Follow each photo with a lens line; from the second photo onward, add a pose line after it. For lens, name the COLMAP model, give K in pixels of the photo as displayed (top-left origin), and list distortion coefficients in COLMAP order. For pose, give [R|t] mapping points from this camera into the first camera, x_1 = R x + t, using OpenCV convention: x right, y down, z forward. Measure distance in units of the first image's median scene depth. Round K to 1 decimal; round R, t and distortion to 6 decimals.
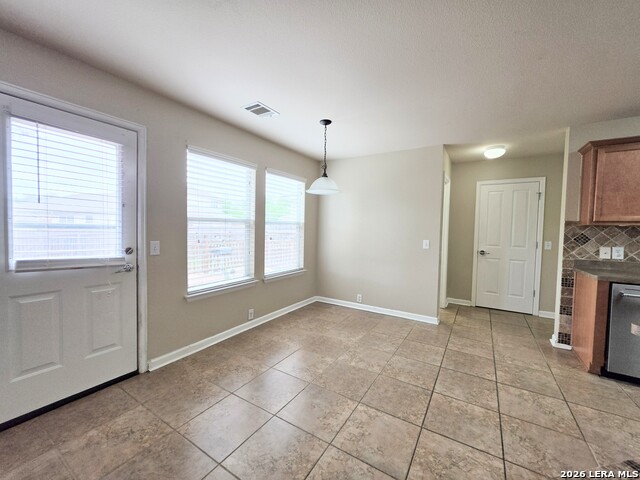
lens RADIAL K [[257.1, 0, 320.9], [0, 257.1, 238.4], [0, 0, 1]] dist [-0.006949, 0.001726]
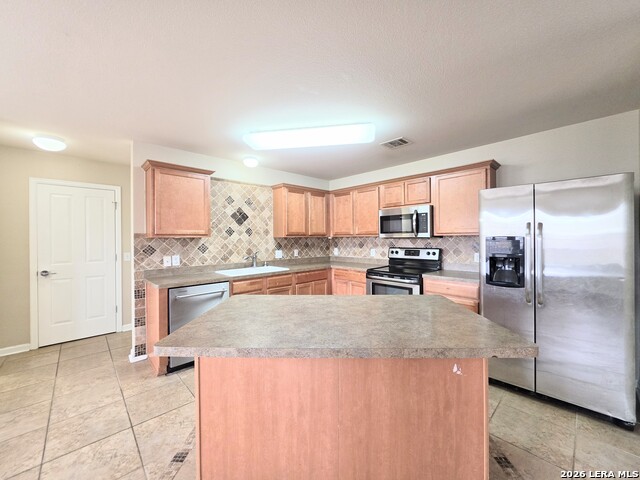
lens RADIAL K [[257.1, 0, 321.9], [0, 257.1, 238.4], [0, 0, 1]] dist [-0.006949, 0.001726]
pose [[0.245121, -0.022430, 0.969233, 0.162774], [0.050169, 0.998686, 0.010424, -0.022062], [-0.968193, 0.046070, 0.245925, 0.041158]]
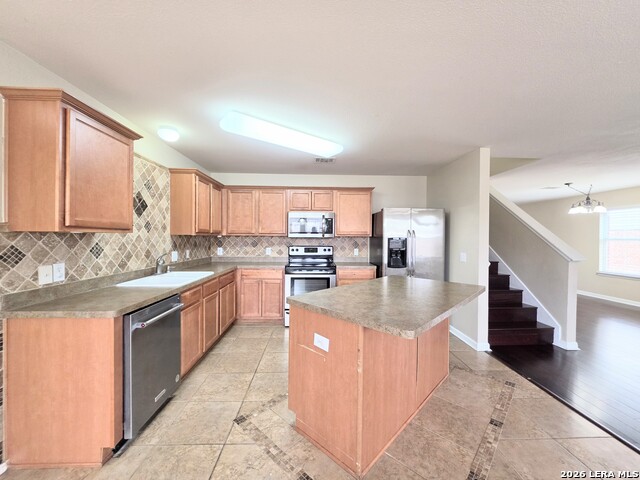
lens RADIAL K [[257.1, 0, 322.1], [0, 257.1, 238.2], [0, 0, 1]] dist [-0.006949, 0.001726]
pose [[-0.560337, -0.025527, 0.827872, 0.197192], [0.013631, 0.999105, 0.040033, -0.047315], [-0.828153, 0.033717, -0.559487, 0.745743]]
